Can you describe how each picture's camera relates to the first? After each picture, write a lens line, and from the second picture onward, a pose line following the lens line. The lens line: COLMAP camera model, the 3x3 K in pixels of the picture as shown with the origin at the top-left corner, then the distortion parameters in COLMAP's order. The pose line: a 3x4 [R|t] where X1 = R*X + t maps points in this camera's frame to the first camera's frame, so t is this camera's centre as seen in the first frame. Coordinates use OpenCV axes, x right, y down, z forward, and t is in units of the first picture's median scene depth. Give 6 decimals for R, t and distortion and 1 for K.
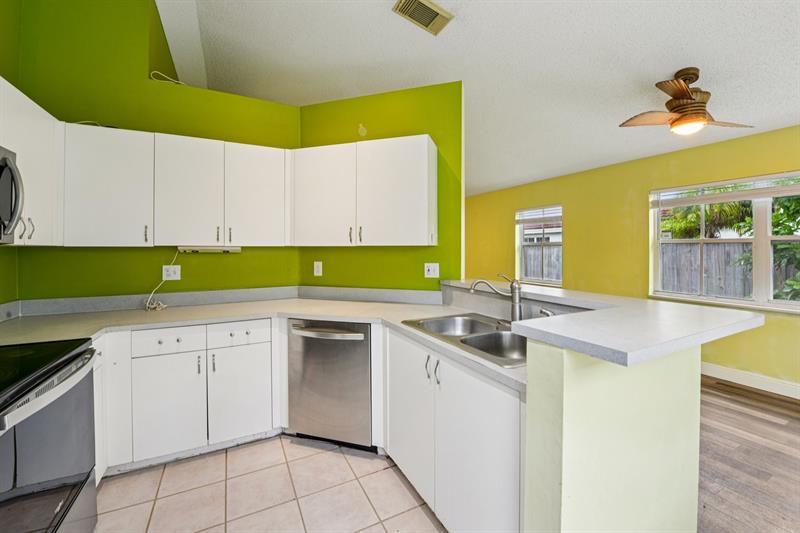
lens RADIAL K [[322.3, 0, 403.4], [0, 322.3, 257.2], [0, 0, 1]] dist [-0.010366, -0.005935]
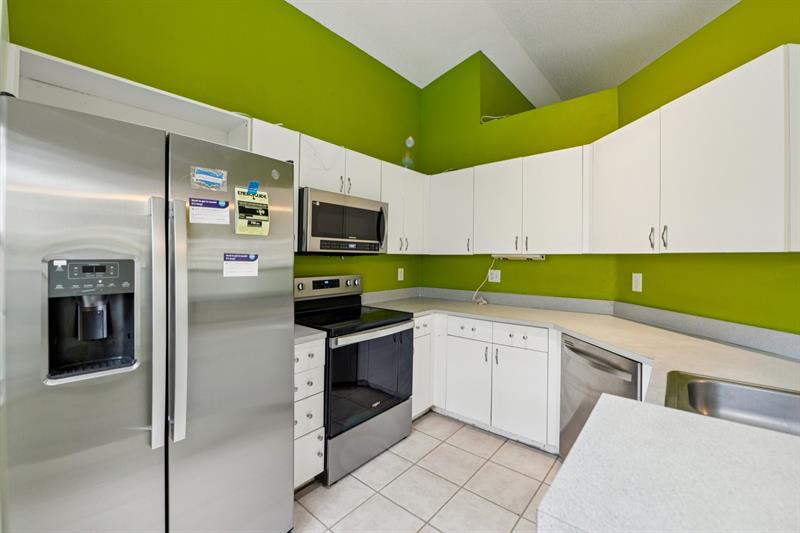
lens RADIAL K [[332.6, 0, 400.1], [0, 332.6, 262.6], [0, 0, 1]] dist [-0.000103, 0.000020]
pose [[0.377317, 0.020936, -0.925848, 0.338627], [-0.026634, 0.999576, 0.011749, -0.008493], [0.925701, 0.020226, 0.377714, 0.205141]]
